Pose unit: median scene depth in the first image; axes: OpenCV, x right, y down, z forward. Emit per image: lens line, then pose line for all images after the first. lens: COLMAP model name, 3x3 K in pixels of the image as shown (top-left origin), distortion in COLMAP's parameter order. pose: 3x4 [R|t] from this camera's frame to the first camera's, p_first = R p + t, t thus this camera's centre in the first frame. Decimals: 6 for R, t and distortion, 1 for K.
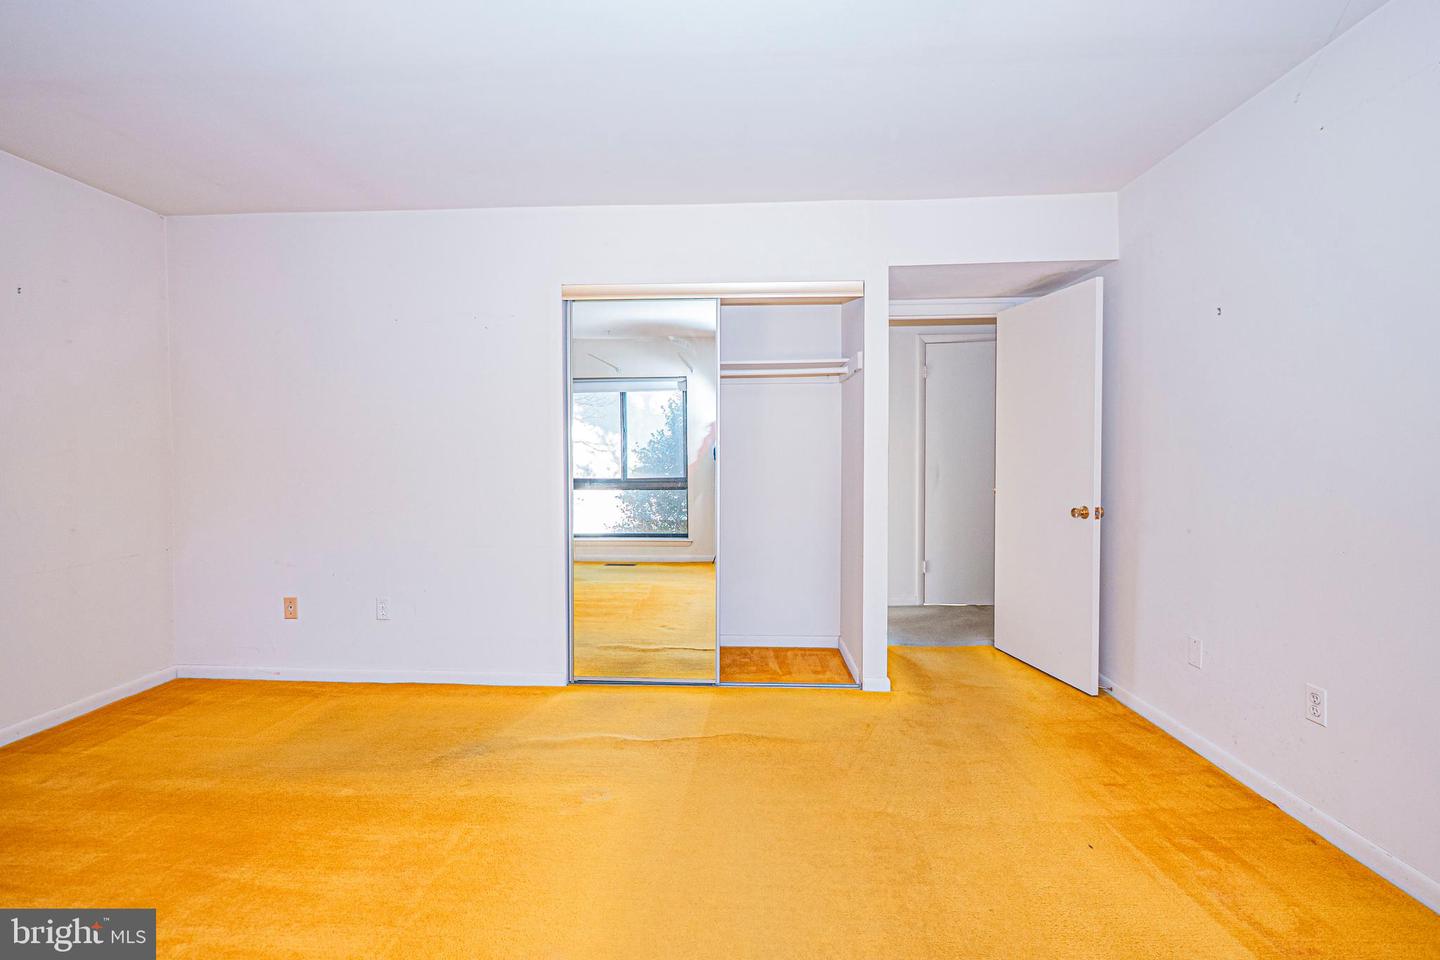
lens RADIAL K [[605.5, 0, 707.1], [0, 605.5, 473.0], [0, 0, 1]] dist [-0.010933, 0.002165]
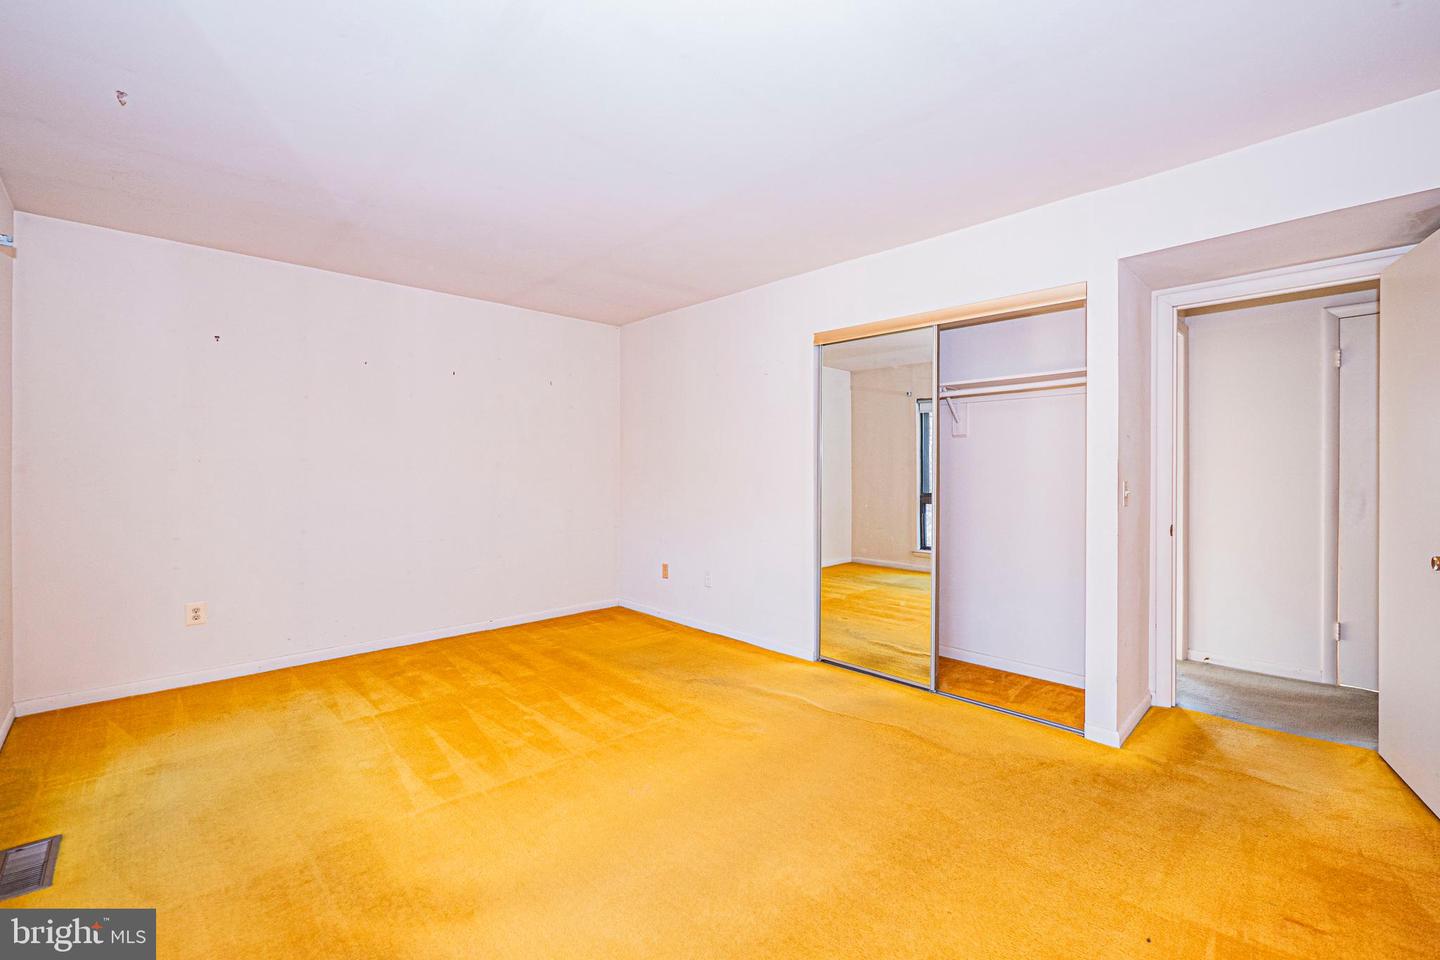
lens RADIAL K [[605.5, 0, 719.4], [0, 605.5, 476.4], [0, 0, 1]] dist [-0.010933, 0.002165]
pose [[0.729493, 0.012194, -0.683879, 0.462934], [-0.024944, 0.999650, -0.008783, -0.004223], [0.683533, 0.023465, 0.729542, -0.025517]]
